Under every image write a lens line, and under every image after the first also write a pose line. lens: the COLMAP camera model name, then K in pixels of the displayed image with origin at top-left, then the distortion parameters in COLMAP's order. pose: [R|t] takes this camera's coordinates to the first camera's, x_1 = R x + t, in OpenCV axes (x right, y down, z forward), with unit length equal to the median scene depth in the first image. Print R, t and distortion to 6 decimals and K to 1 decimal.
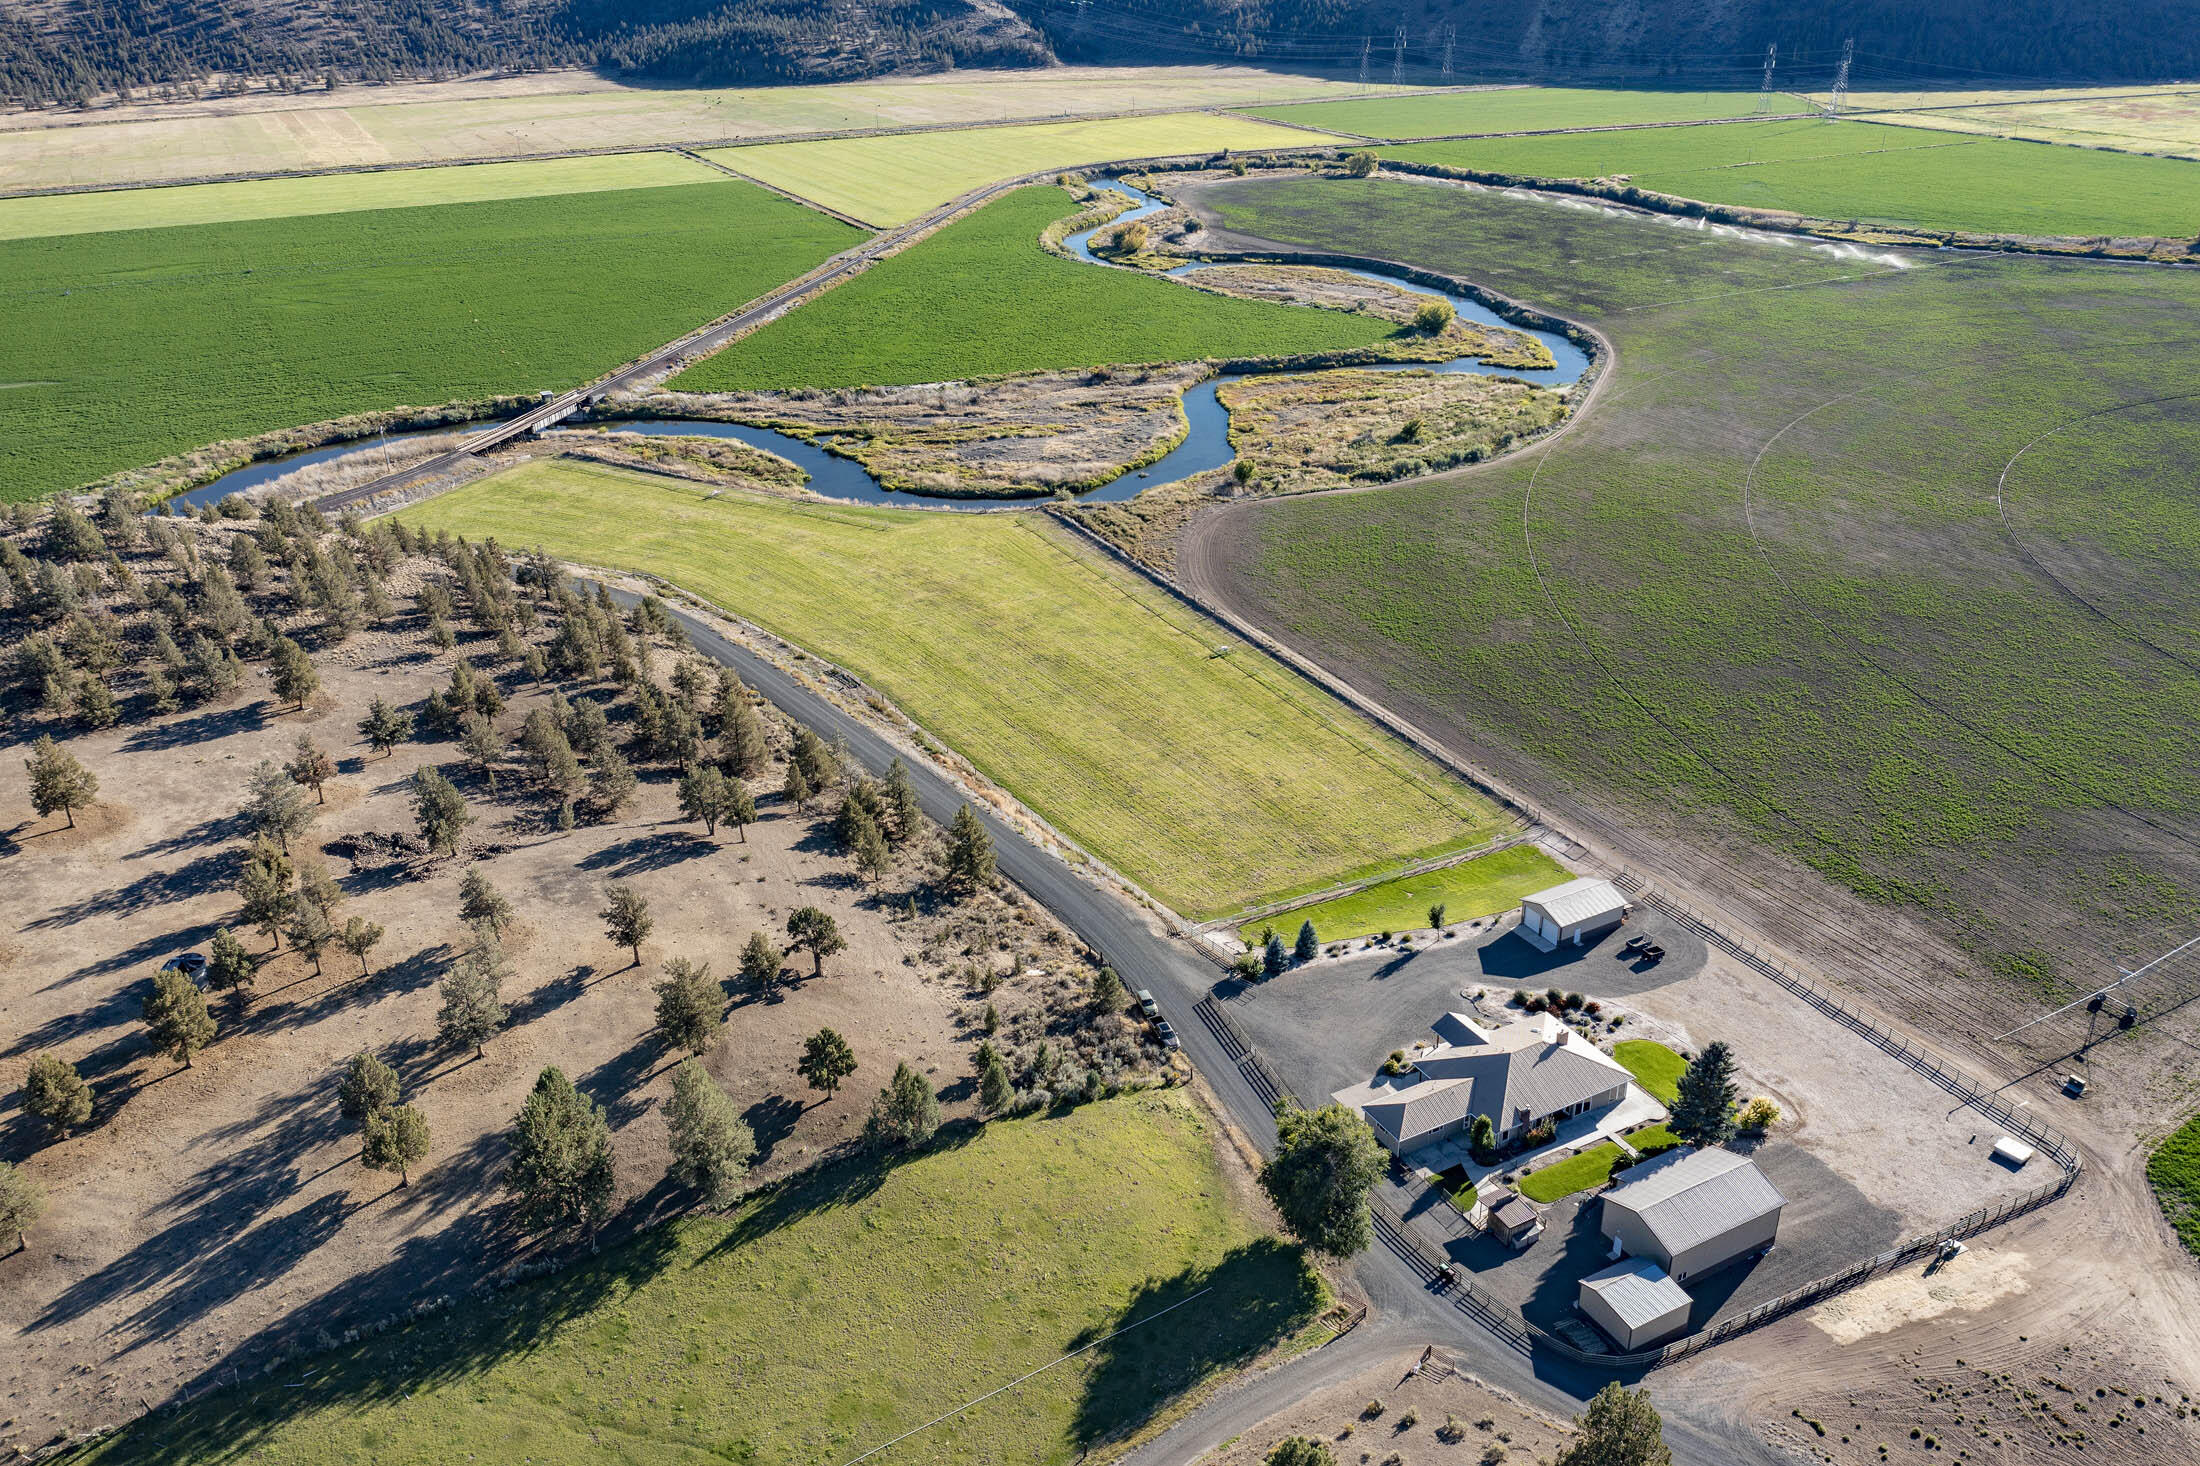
lens RADIAL K [[1727.2, 0, 1099.9], [0, 1727.2, 722.3], [0, 0, 1]] dist [-0.011600, 0.000889]
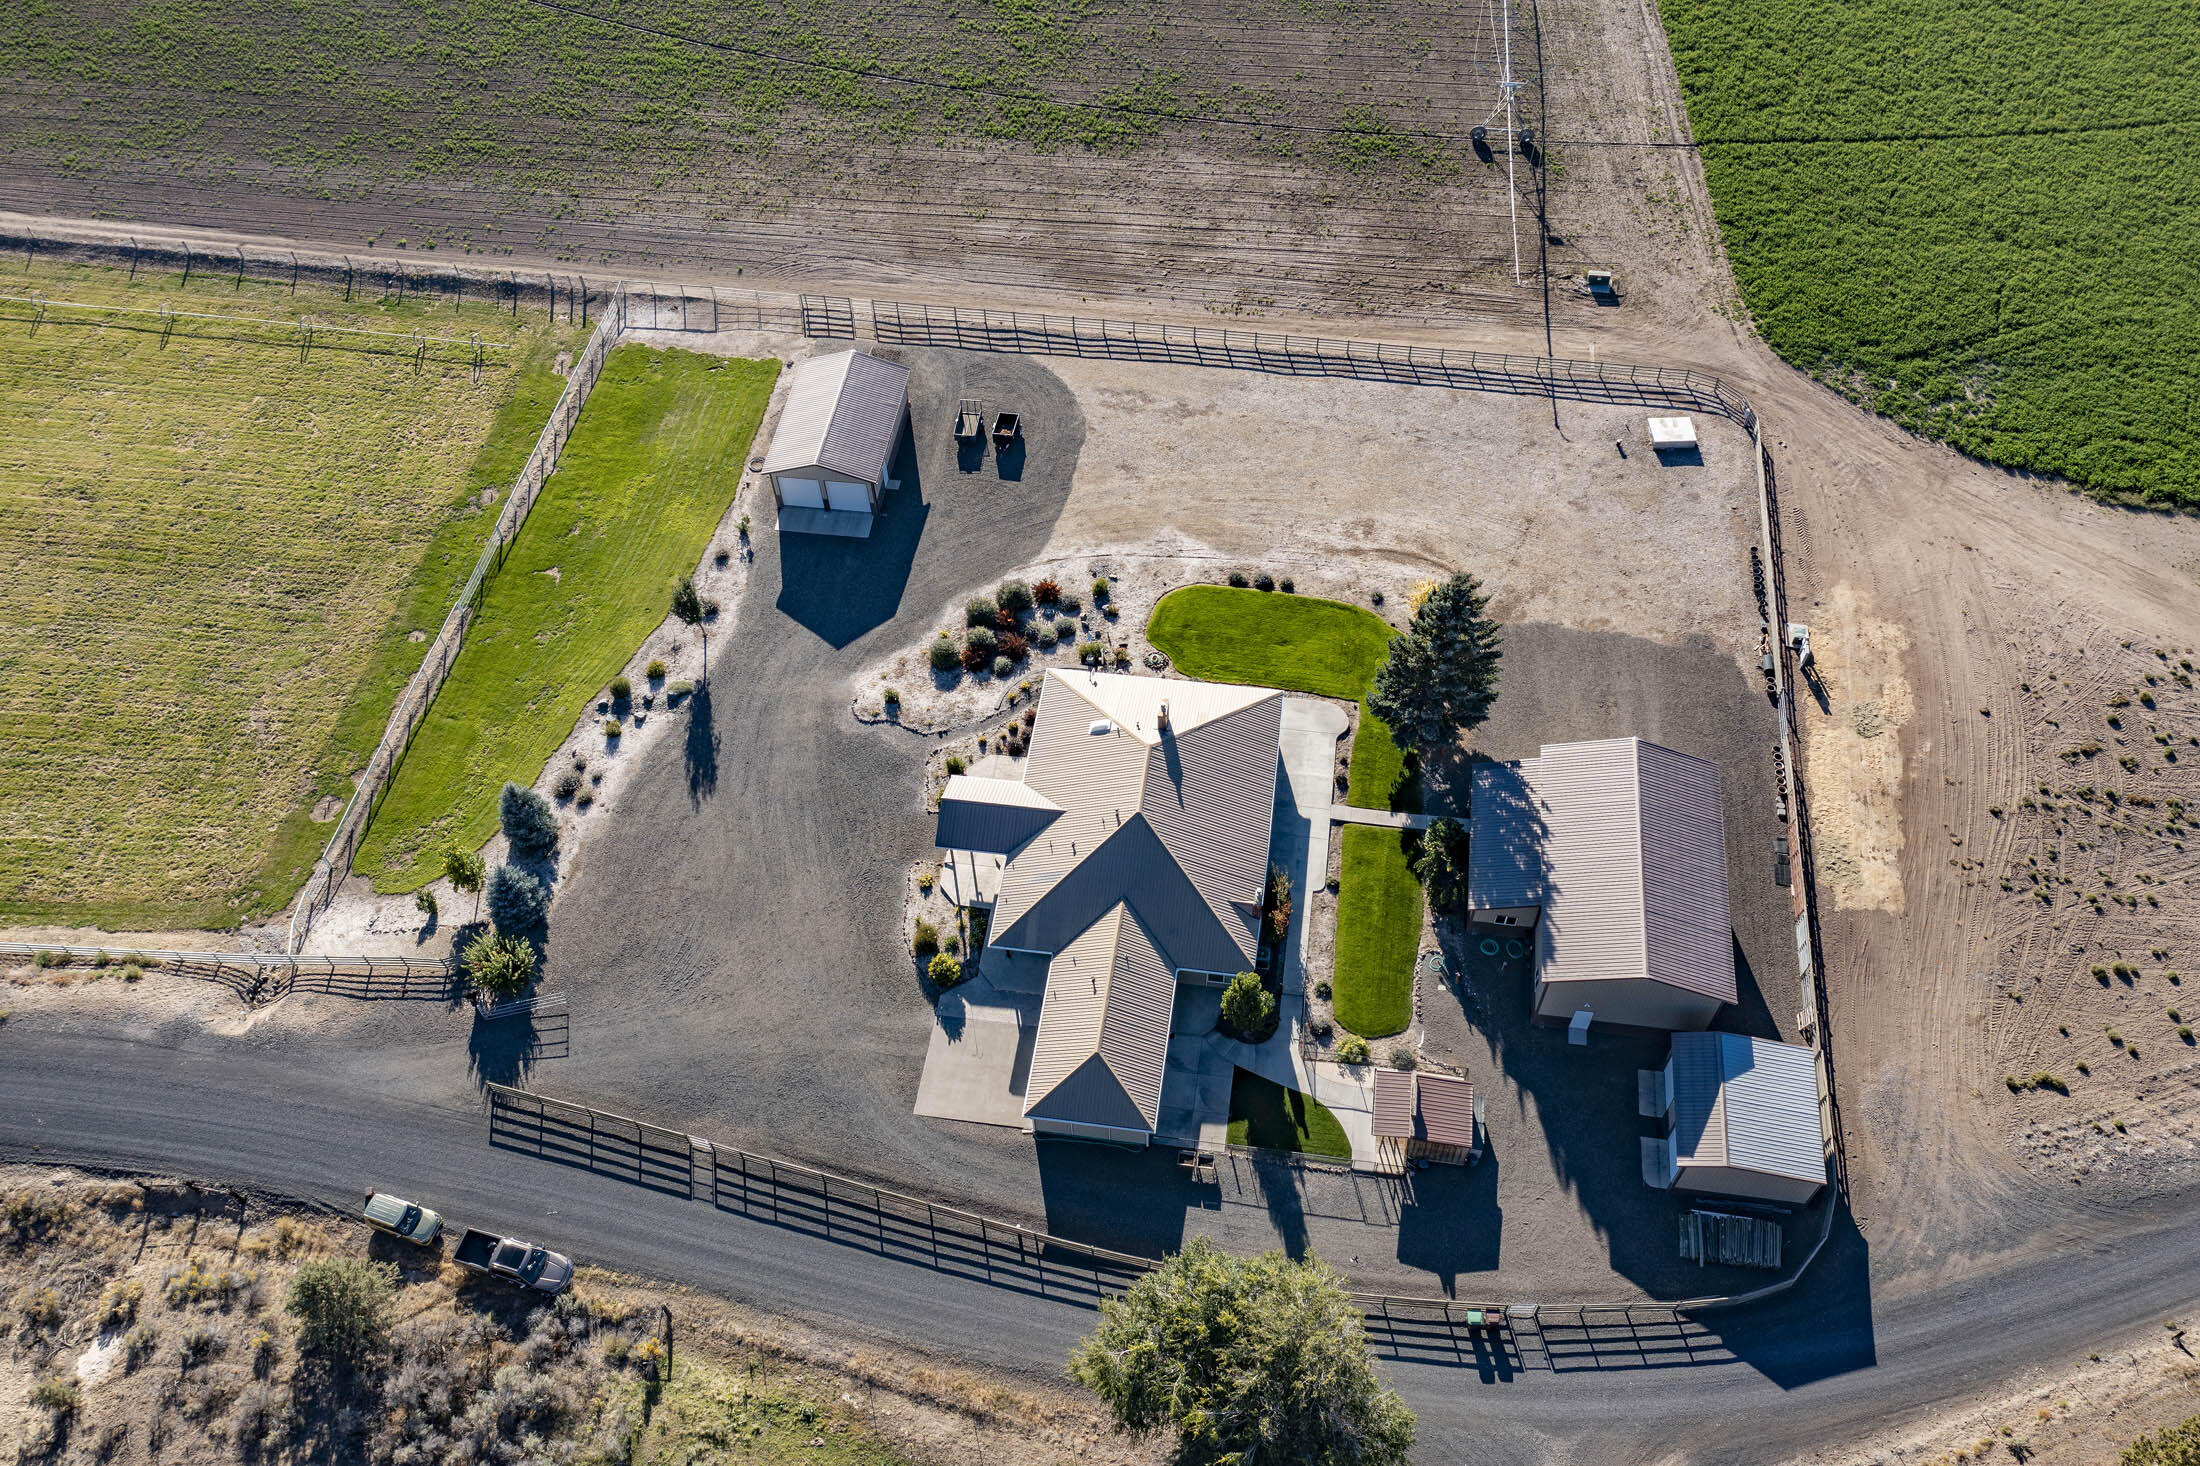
lens RADIAL K [[1727.2, 0, 1099.9], [0, 1727.2, 722.3], [0, 0, 1]] dist [-0.011600, 0.000889]
pose [[0.595874, -0.640477, 0.484483, 0.001080], [0.355436, 0.751308, 0.556058, -0.047777], [-0.720139, -0.159138, 0.675334, 0.280254]]
